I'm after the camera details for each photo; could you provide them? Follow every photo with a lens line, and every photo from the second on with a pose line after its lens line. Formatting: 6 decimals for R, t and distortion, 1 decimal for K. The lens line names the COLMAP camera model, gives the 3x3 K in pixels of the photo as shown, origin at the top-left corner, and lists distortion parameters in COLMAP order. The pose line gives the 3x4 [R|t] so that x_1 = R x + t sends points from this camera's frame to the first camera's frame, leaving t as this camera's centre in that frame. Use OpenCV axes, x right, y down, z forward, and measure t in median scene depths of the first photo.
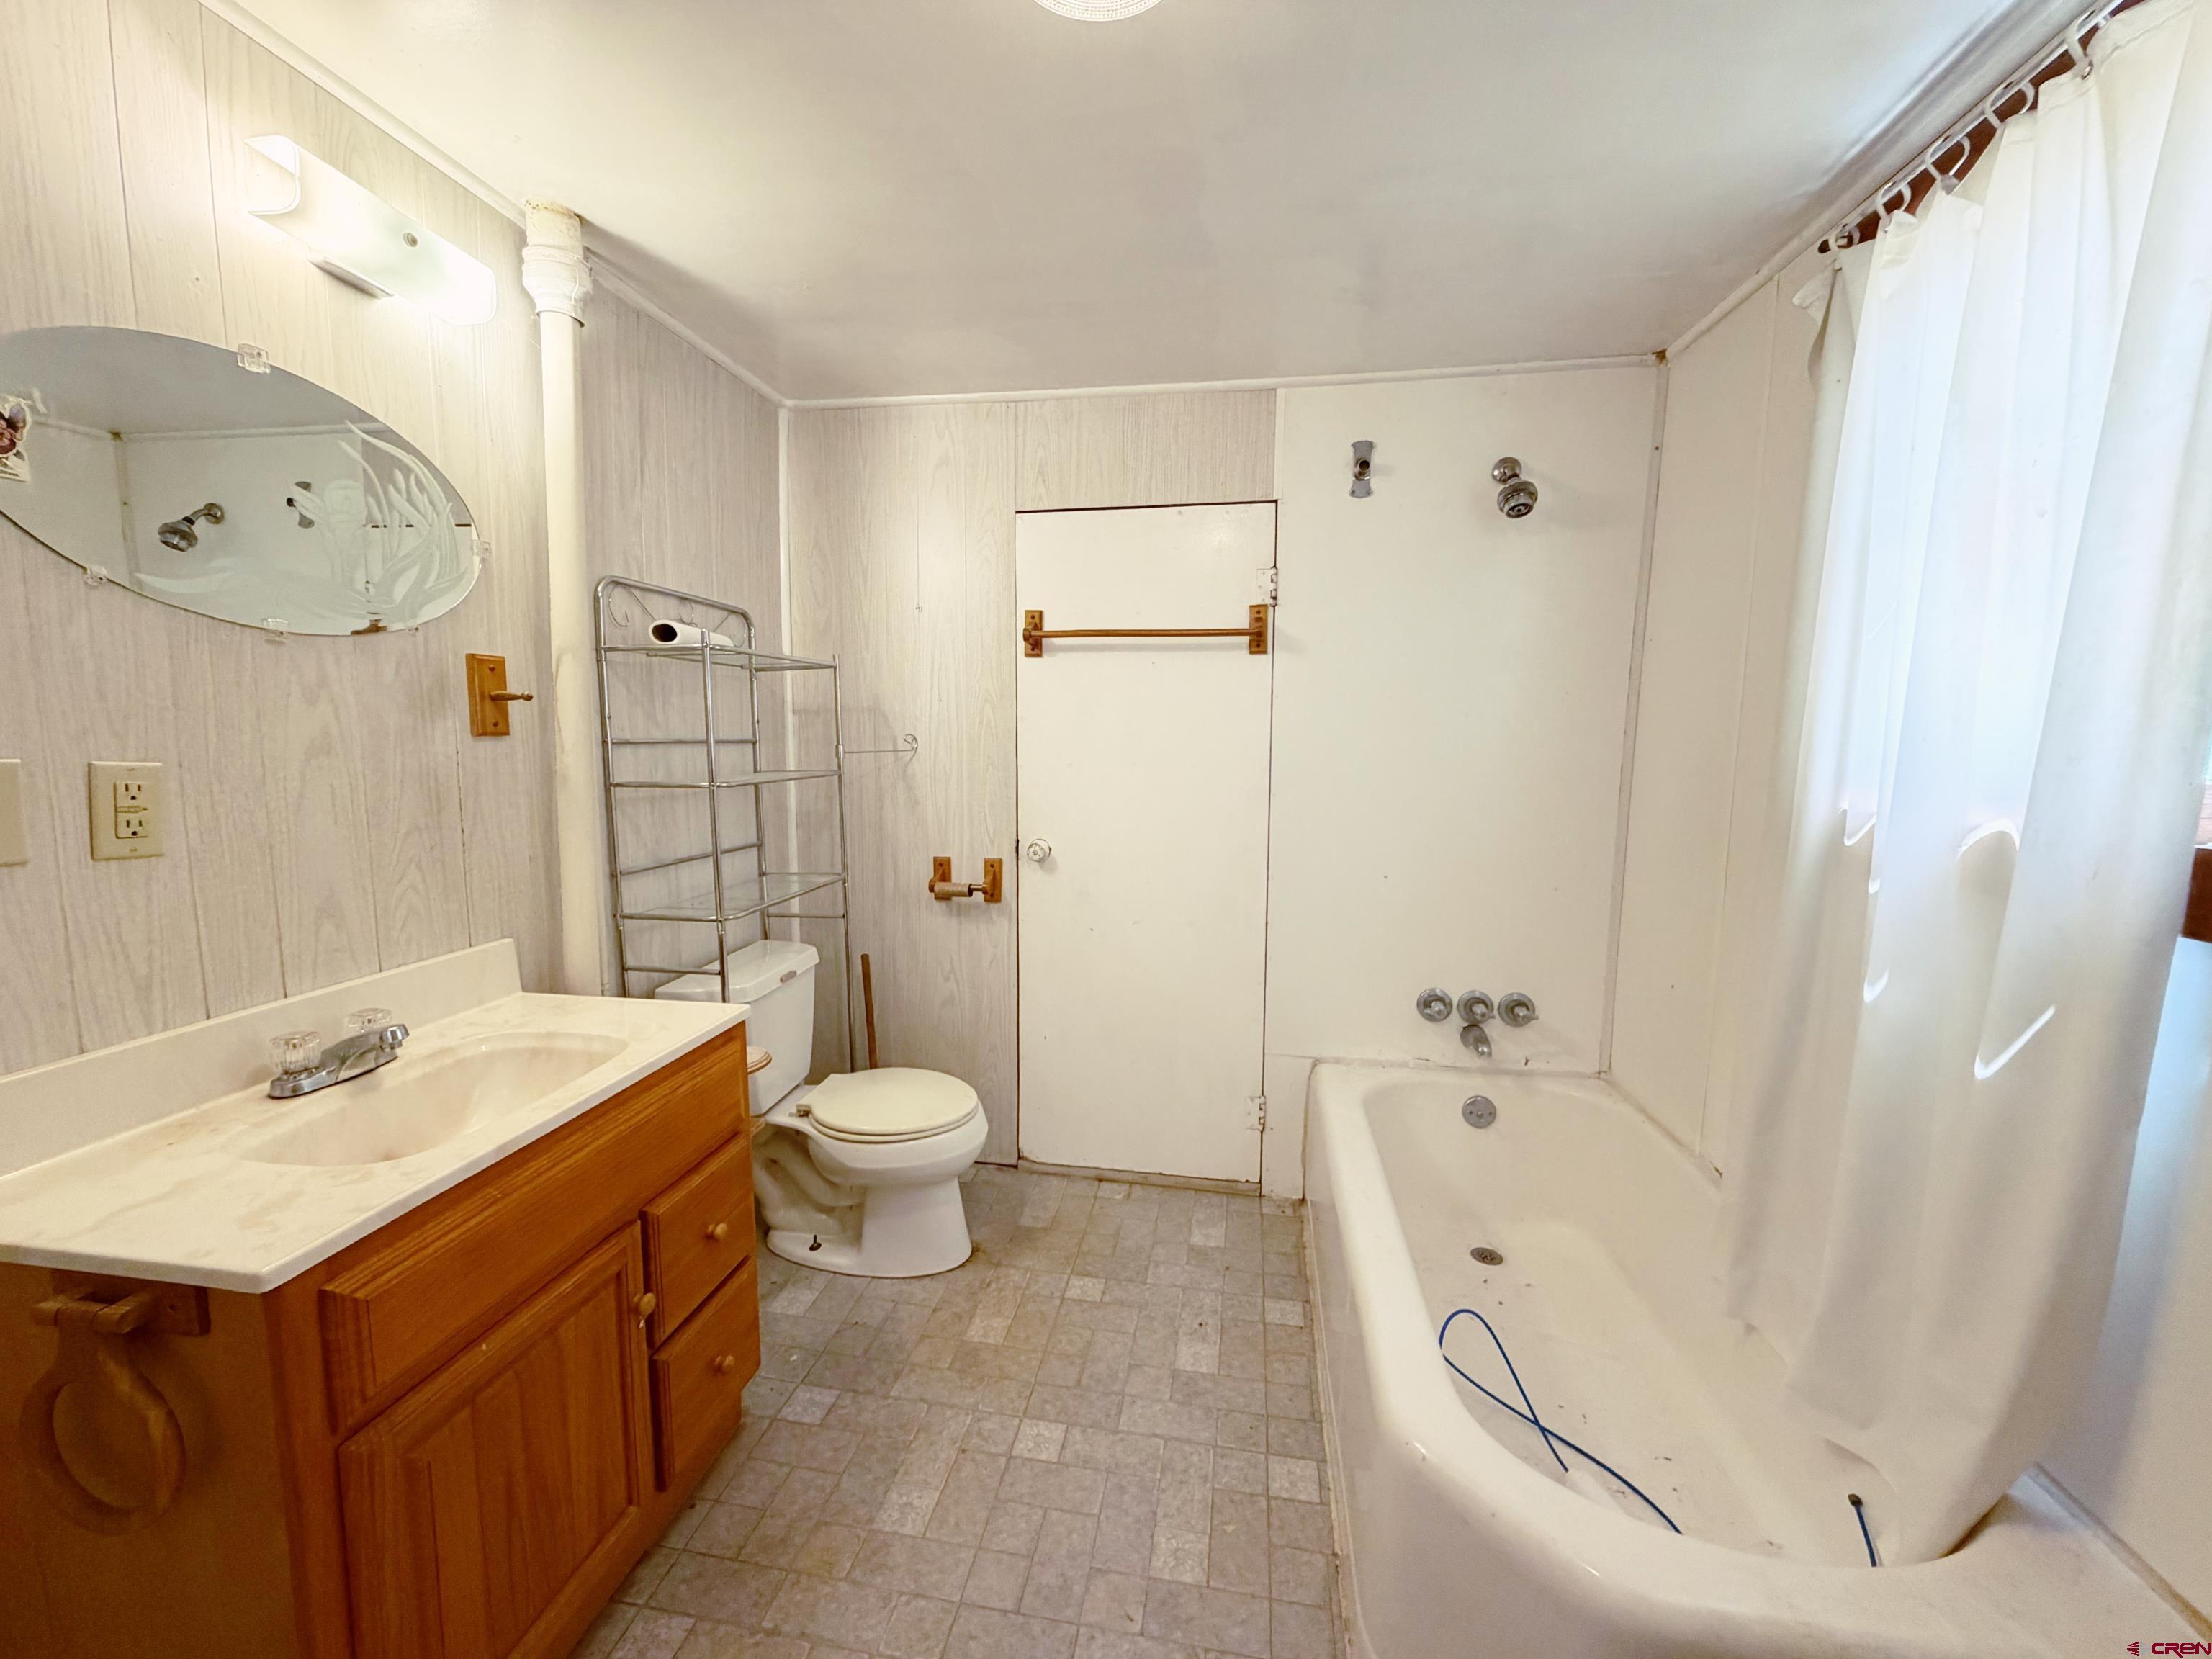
lens RADIAL K [[883.0, 0, 1101.1], [0, 883.0, 828.8], [0, 0, 1]] dist [-0.001200, 0.000081]
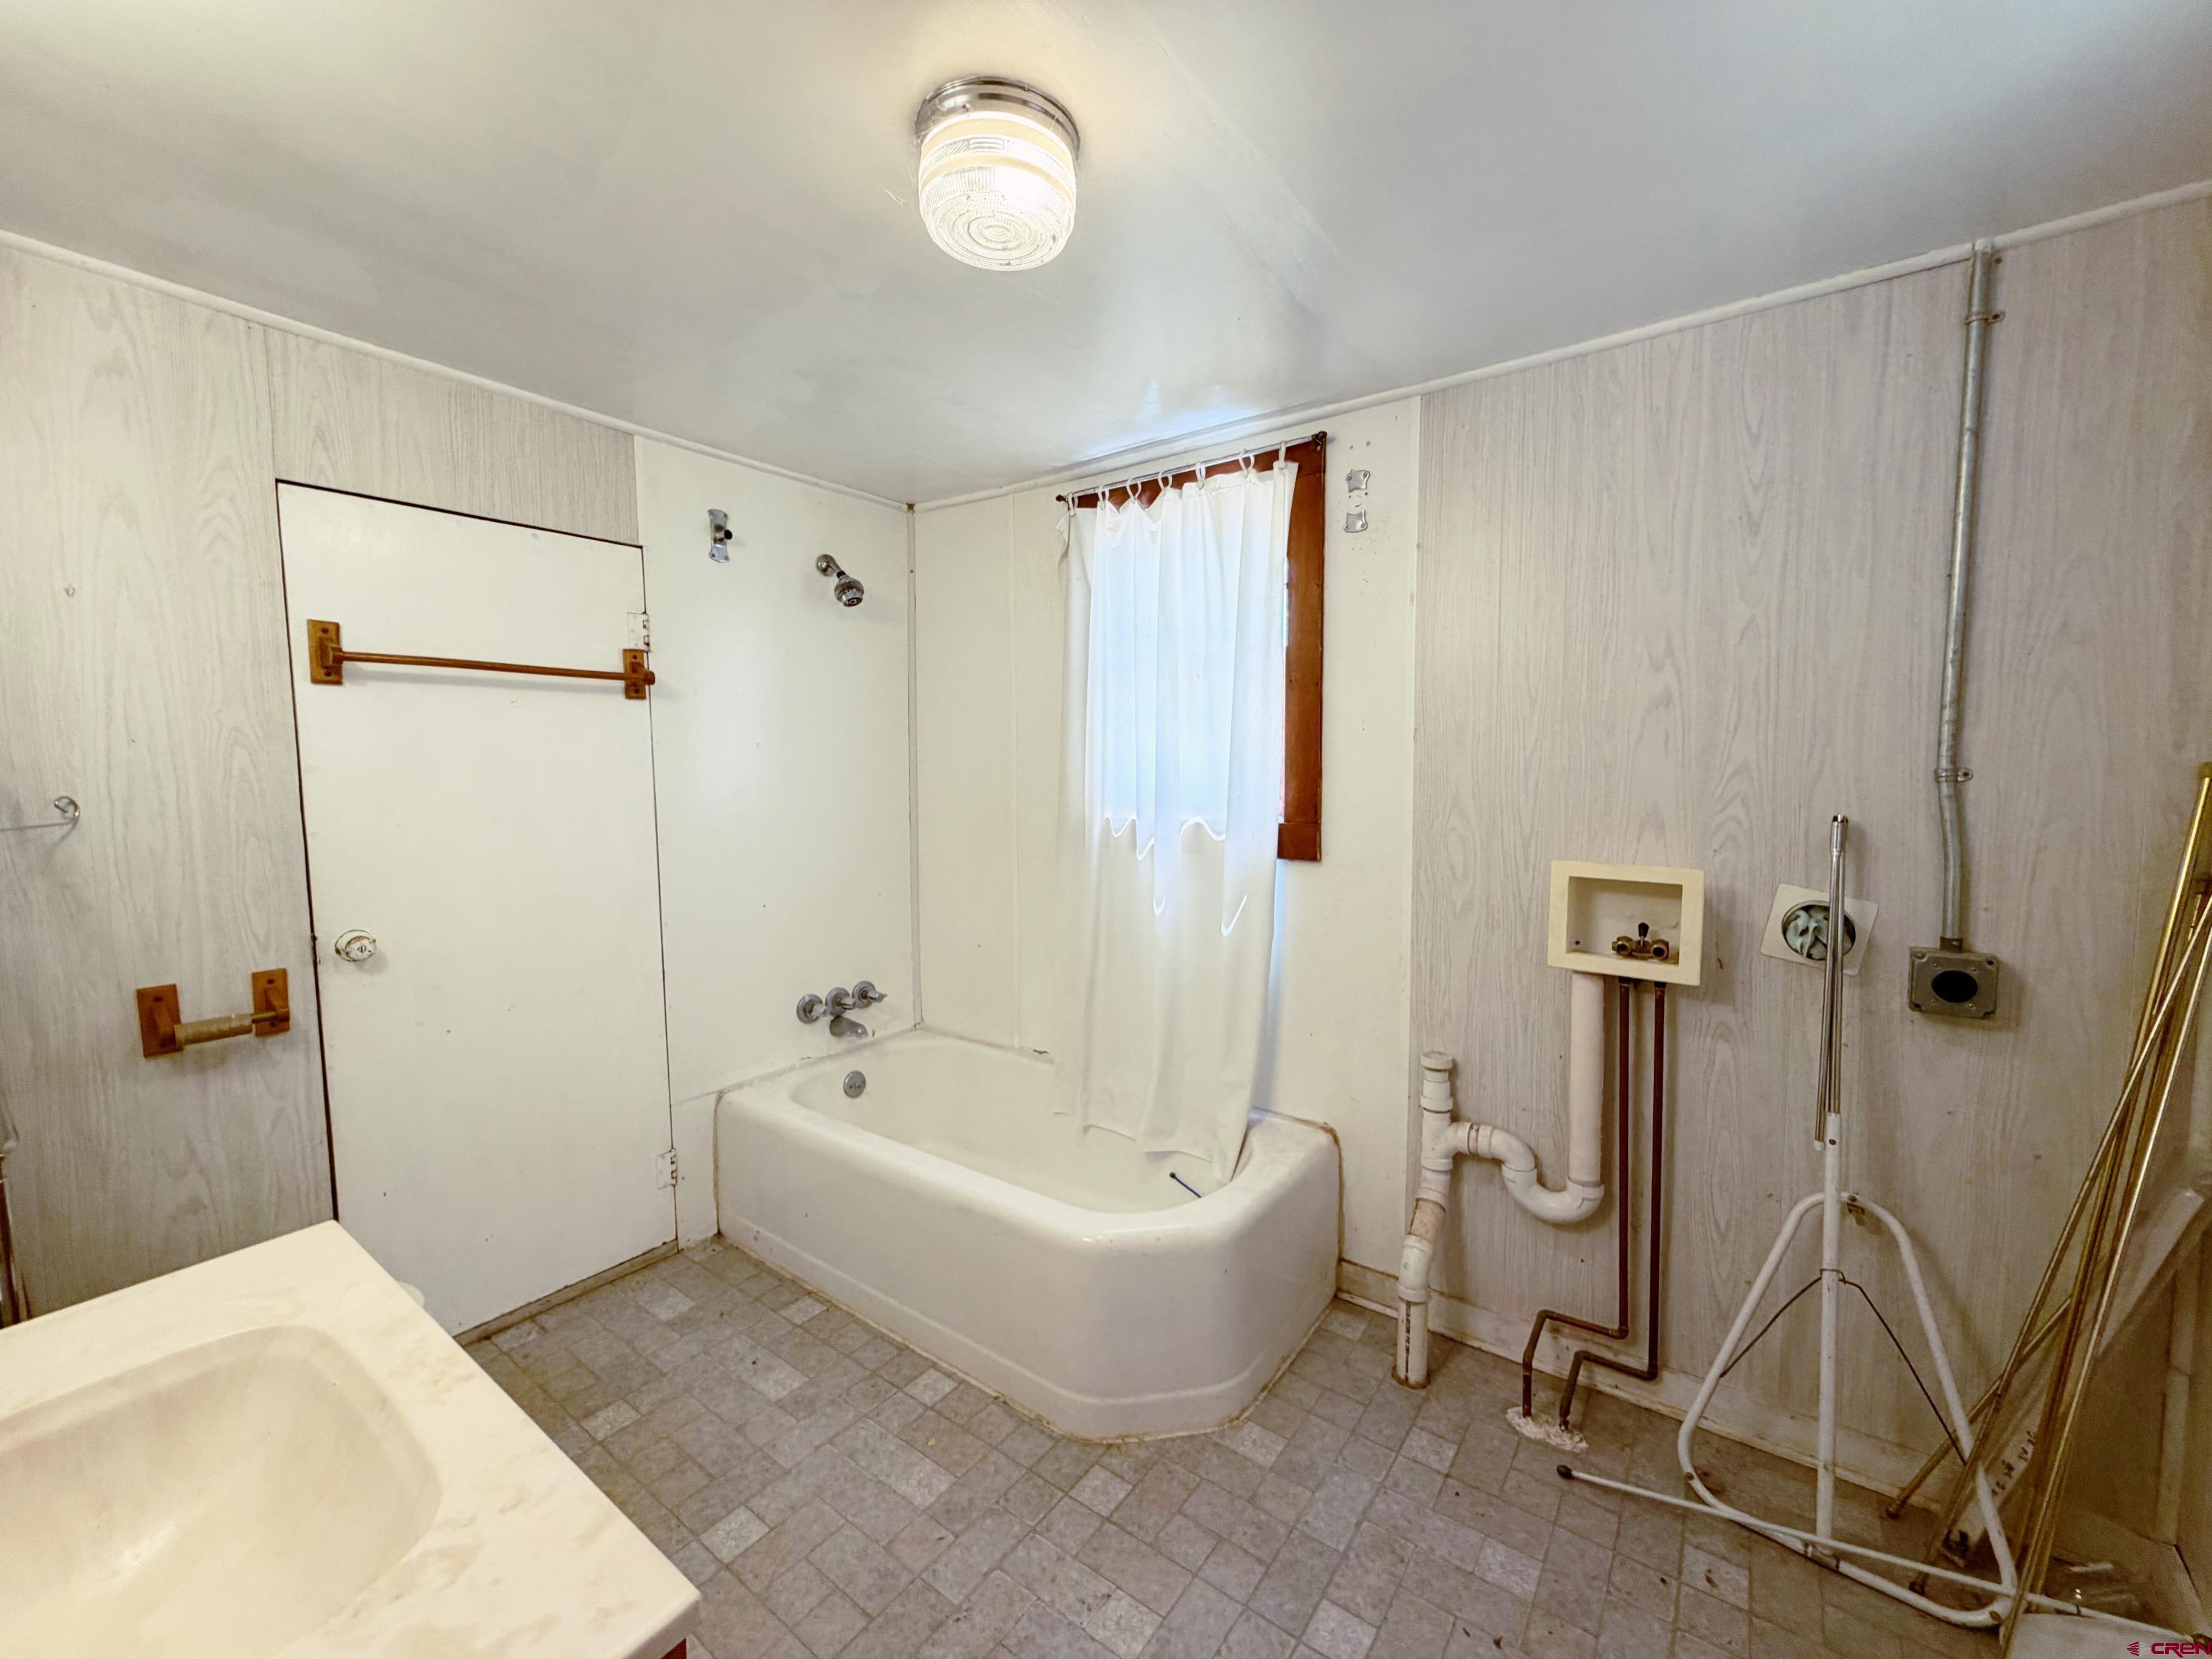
lens RADIAL K [[883.0, 0, 1102.1], [0, 883.0, 827.7], [0, 0, 1]] dist [-0.001200, 0.000081]
pose [[0.451579, -0.075375, 0.889042, -0.471736], [0.101496, 0.994297, 0.032745, -0.037266], [-0.886440, 0.075447, 0.456653, 0.110792]]
